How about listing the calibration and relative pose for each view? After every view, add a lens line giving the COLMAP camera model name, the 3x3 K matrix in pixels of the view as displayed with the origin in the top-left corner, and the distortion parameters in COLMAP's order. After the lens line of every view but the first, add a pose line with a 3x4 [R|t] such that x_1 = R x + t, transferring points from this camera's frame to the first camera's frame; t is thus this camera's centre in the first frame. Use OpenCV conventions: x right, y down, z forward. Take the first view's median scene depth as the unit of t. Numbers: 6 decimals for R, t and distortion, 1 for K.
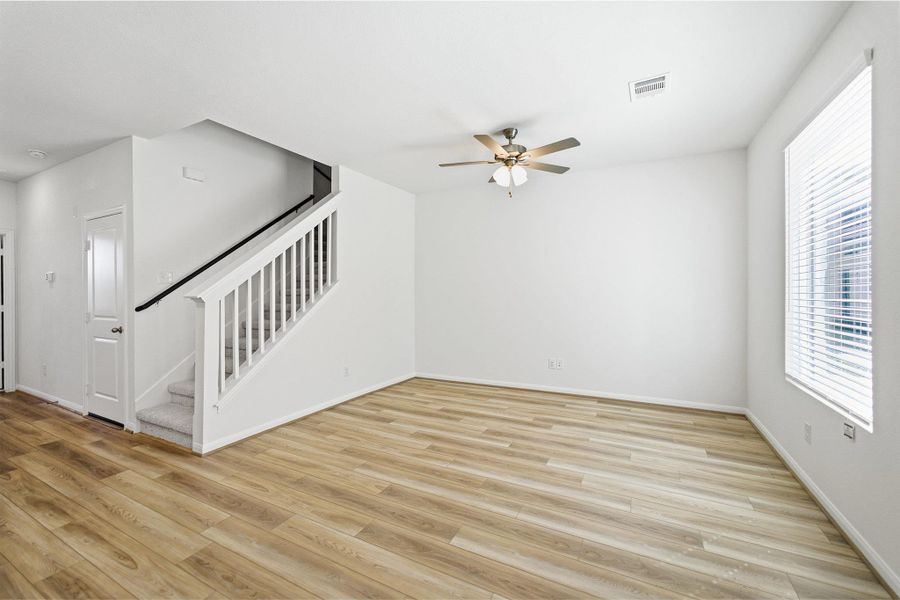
lens RADIAL K [[372.3, 0, 448.6], [0, 372.3, 290.0], [0, 0, 1]] dist [-0.011828, 0.004801]
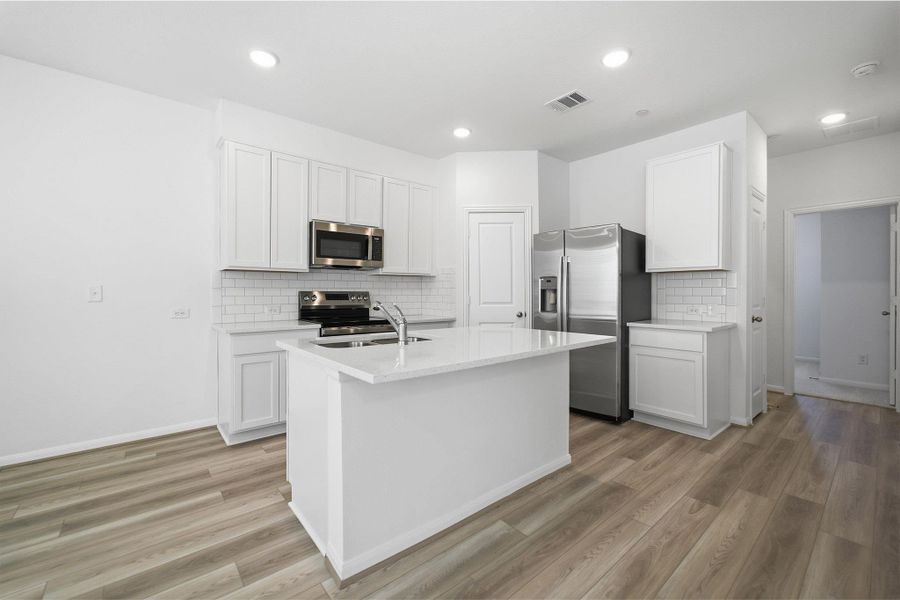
lens RADIAL K [[372.3, 0, 451.6], [0, 372.3, 292.6], [0, 0, 1]] dist [-0.011828, 0.004801]
pose [[-0.373120, 0.006804, -0.927758, -0.240202], [0.004869, 0.999974, 0.005376, 0.039531], [0.927770, -0.002511, -0.373143, 0.674629]]
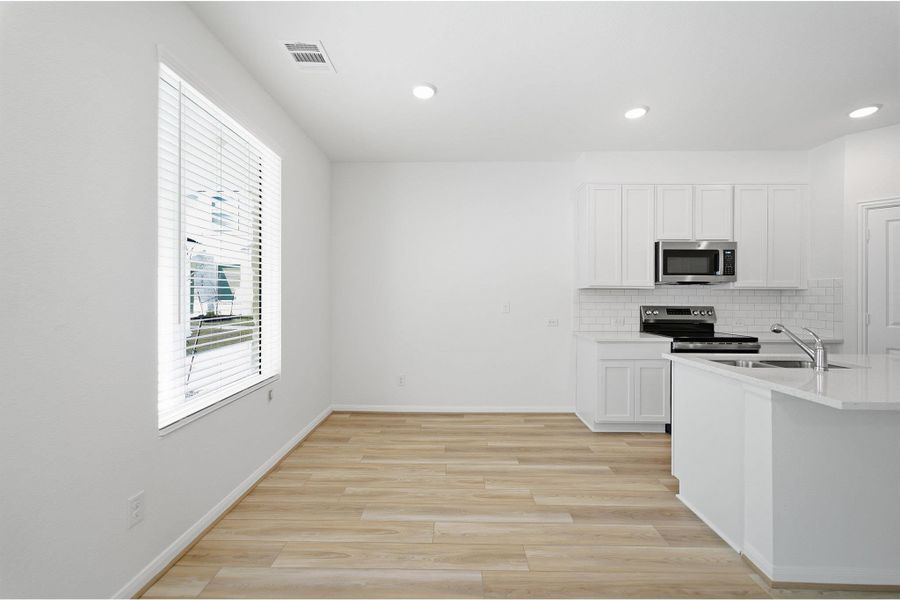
lens RADIAL K [[372.3, 0, 447.6], [0, 372.3, 294.2], [0, 0, 1]] dist [-0.011828, 0.004801]
pose [[-0.892517, -0.001833, -0.451010, 0.019020], [0.001050, 0.999981, -0.006141, 0.007470], [0.451013, -0.005954, -0.892498, 0.630318]]
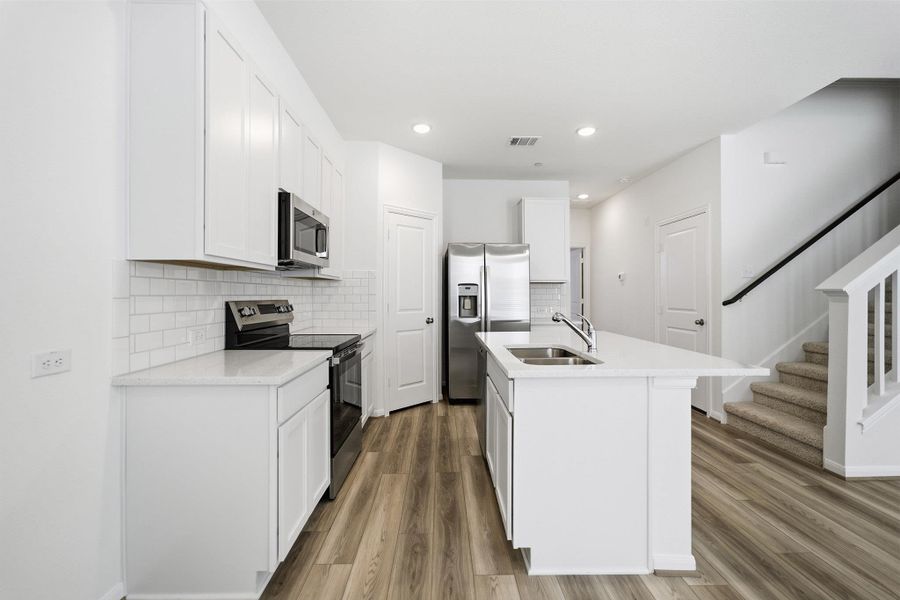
lens RADIAL K [[372.3, 0, 452.6], [0, 372.3, 295.9], [0, 0, 1]] dist [-0.011828, 0.004801]
pose [[0.487736, 0.008972, -0.872945, -0.342365], [-0.000361, 0.999949, 0.010075, 0.022728], [0.872991, -0.004599, 0.487714, -0.171149]]
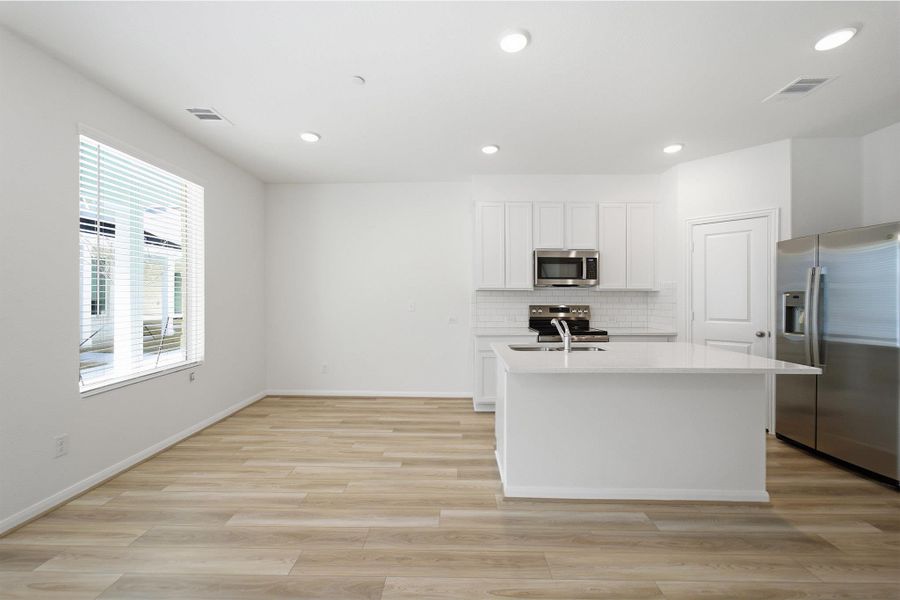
lens RADIAL K [[372.3, 0, 448.4], [0, 372.3, 295.7], [0, 0, 1]] dist [-0.011828, 0.004801]
pose [[-0.893499, 0.002232, -0.449059, -0.186559], [0.004797, 0.999978, -0.004573, 0.006857], [0.449039, -0.006240, -0.893490, 0.984754]]
